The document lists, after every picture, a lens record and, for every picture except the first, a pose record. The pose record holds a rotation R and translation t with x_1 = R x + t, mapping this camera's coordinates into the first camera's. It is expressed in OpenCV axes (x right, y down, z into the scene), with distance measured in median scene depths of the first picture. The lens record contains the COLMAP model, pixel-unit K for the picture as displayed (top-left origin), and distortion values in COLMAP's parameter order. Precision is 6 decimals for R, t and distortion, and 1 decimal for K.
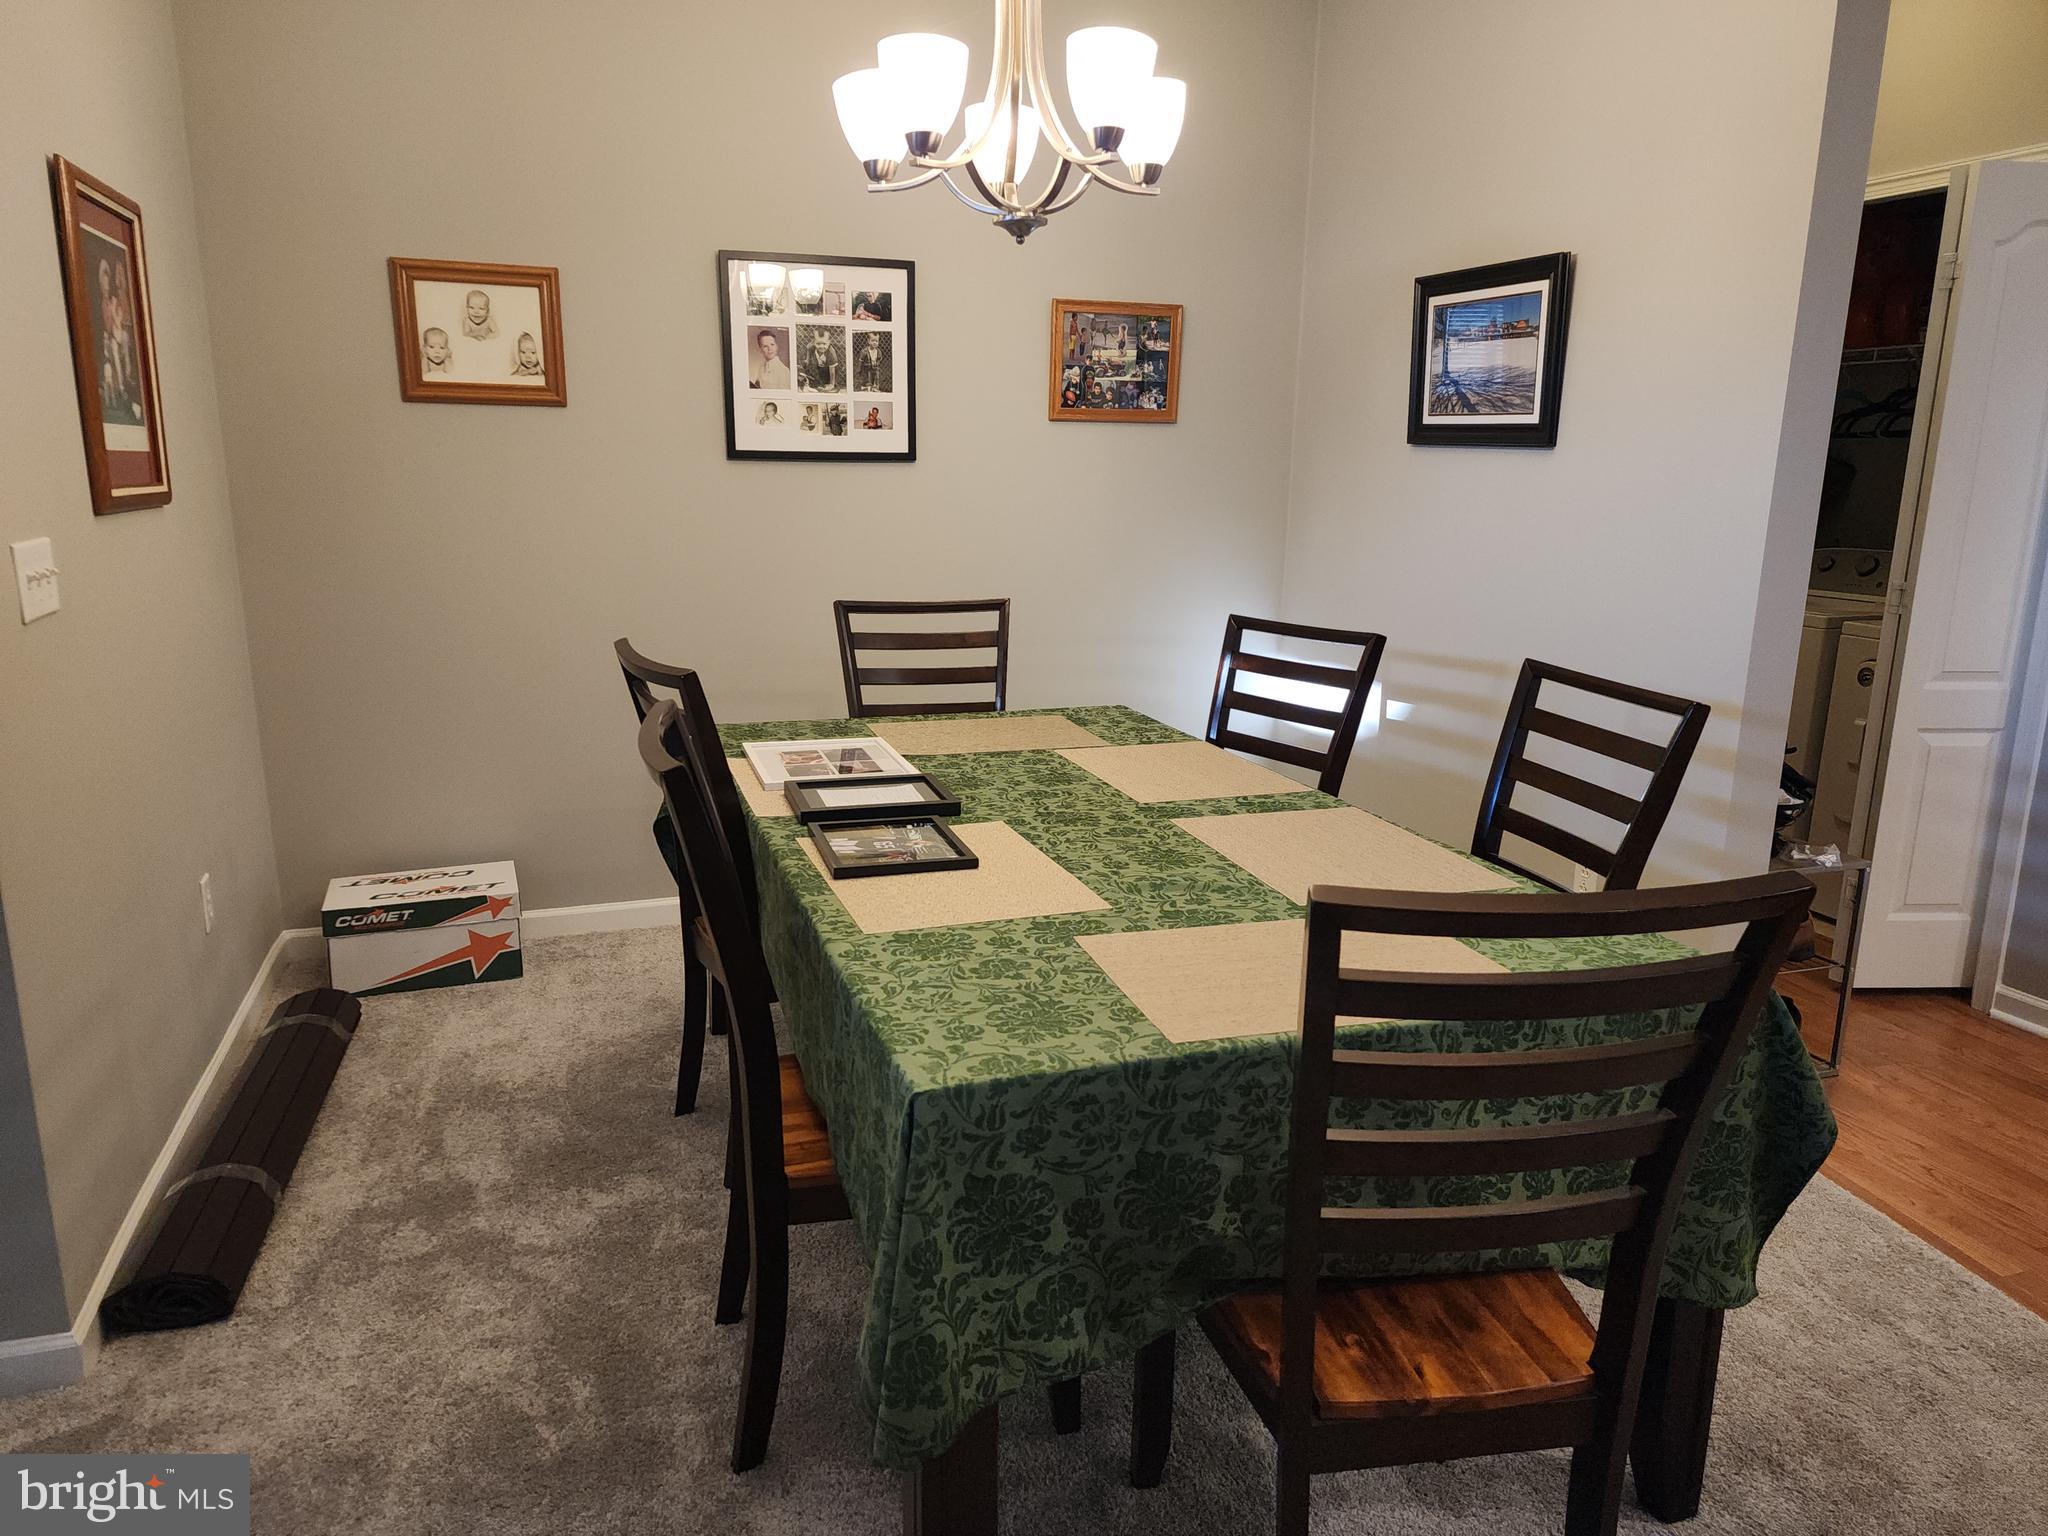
lens RADIAL K [[1379.6, 0, 1022.2], [0, 1379.6, 770.1], [0, 0, 1]] dist [0.069993, -0.054348]
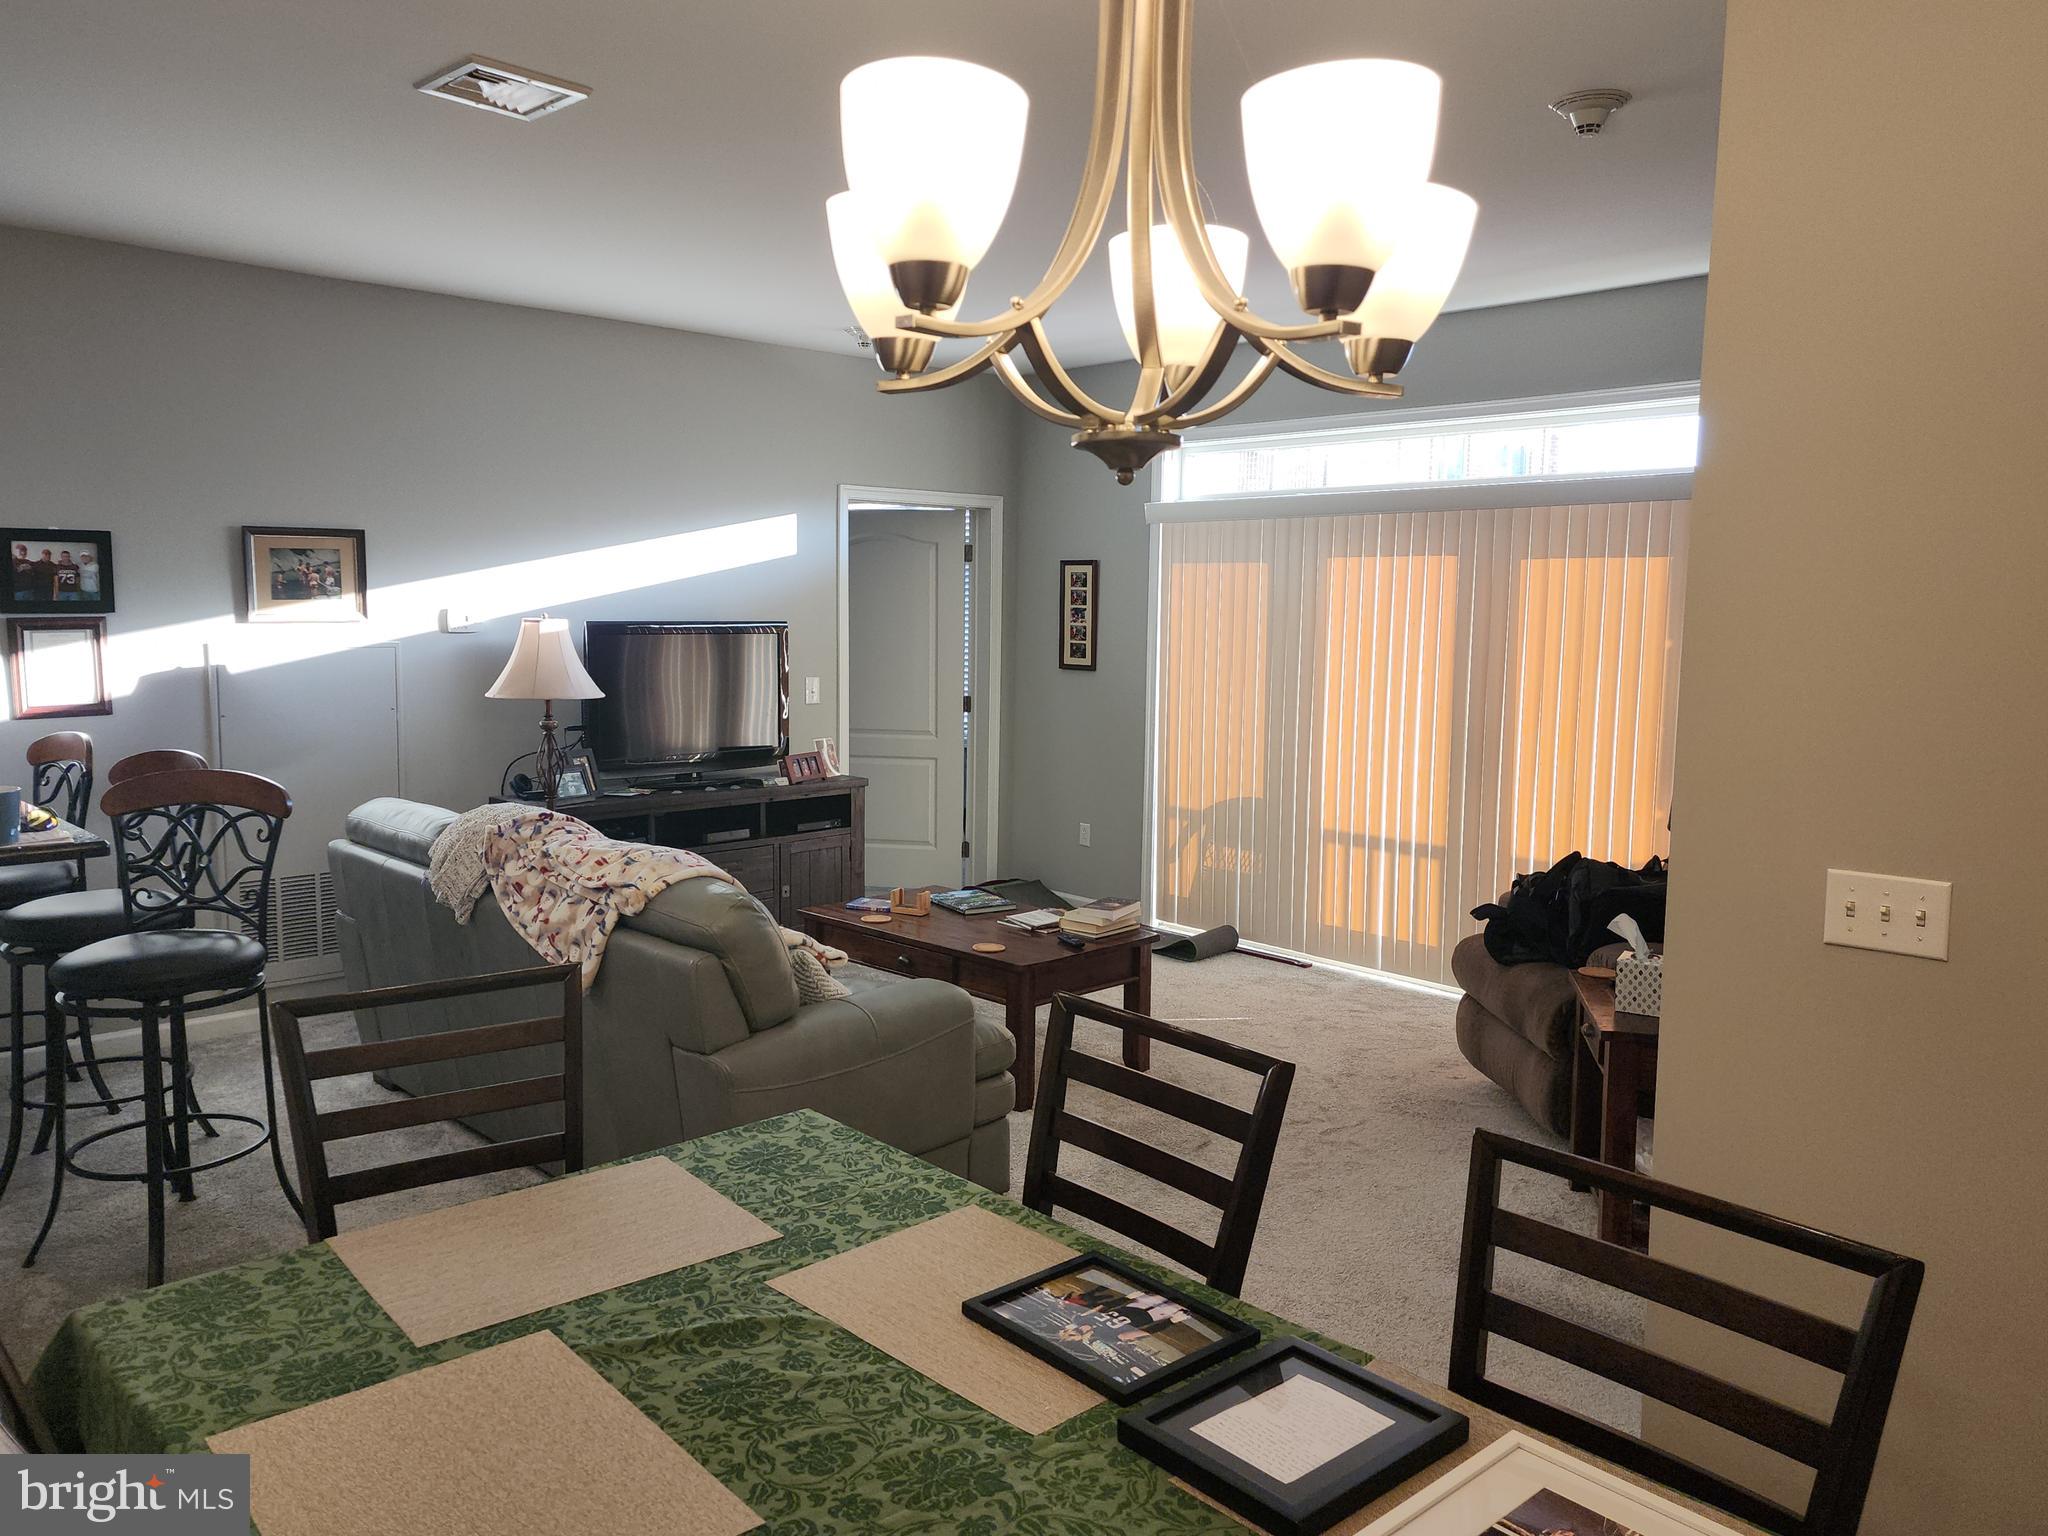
lens RADIAL K [[1496.4, 0, 1010.8], [0, 1496.4, 751.5], [0, 0, 1]] dist [0.064979, -0.048114]
pose [[-0.910692, 0.019358, -0.412633, 0.159550], [-0.113002, 0.949125, 0.293925, -0.267980], [0.397330, 0.314304, -0.862173, 0.903057]]
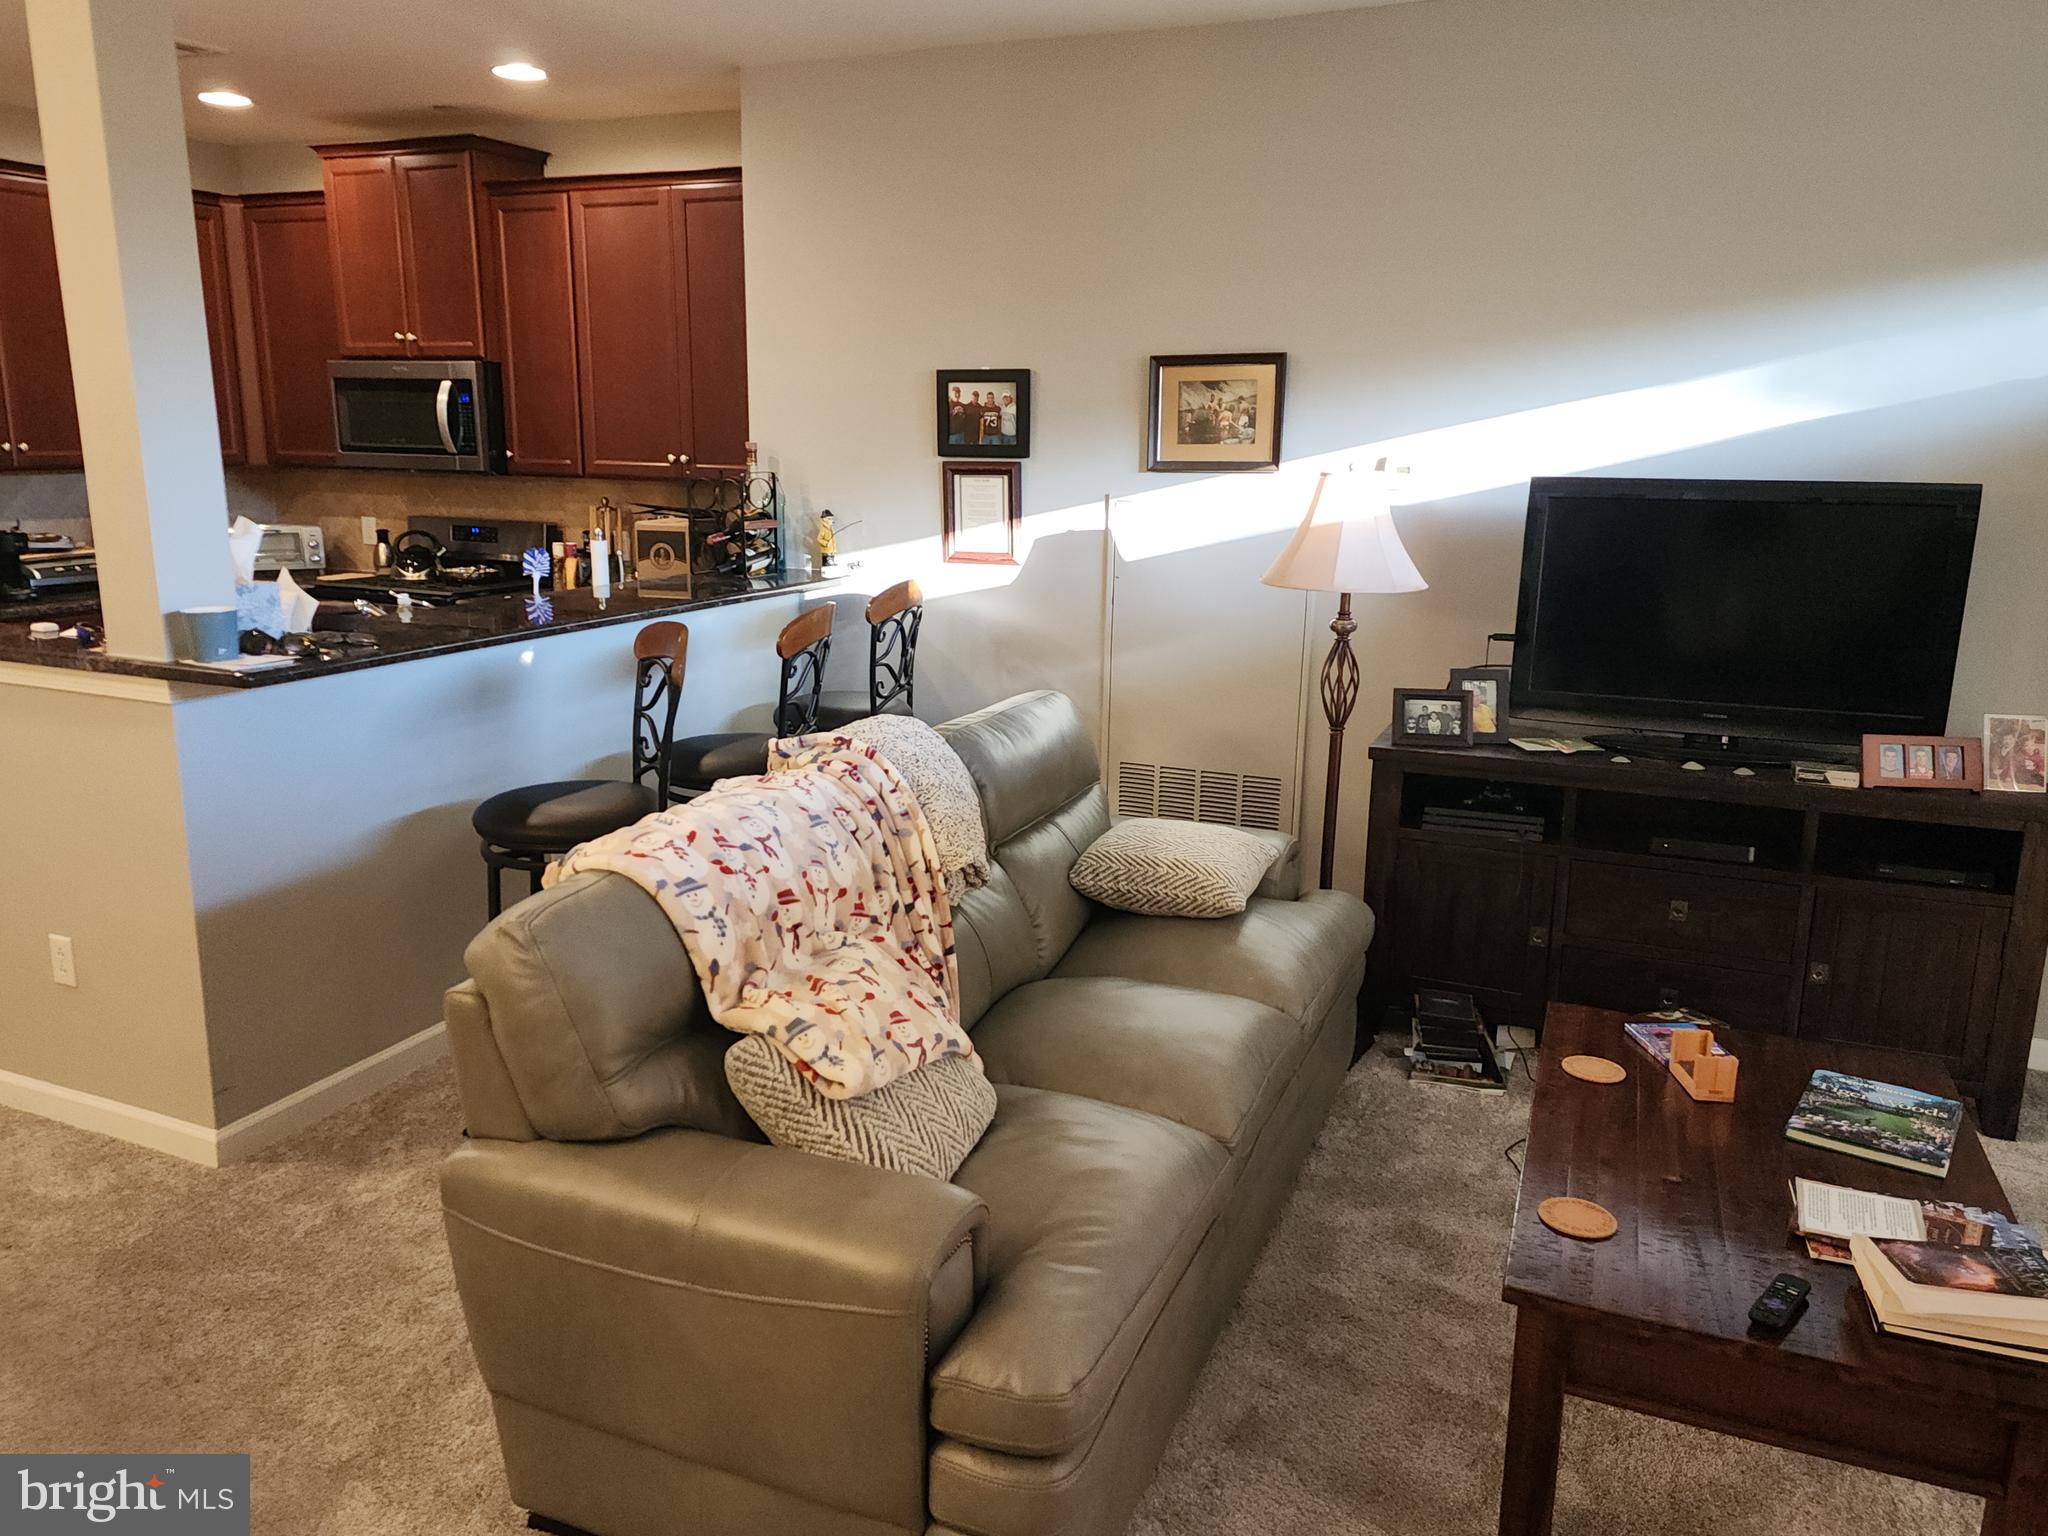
lens RADIAL K [[1496.4, 0, 1013.5], [0, 1496.4, 773.1], [0, 0, 1]] dist [0.064979, -0.048114]
pose [[-0.724223, -0.174897, 0.667018, 0.035328], [0.130326, 0.915151, 0.381462, -0.245802], [-0.677138, 0.363194, -0.639980, 0.799309]]
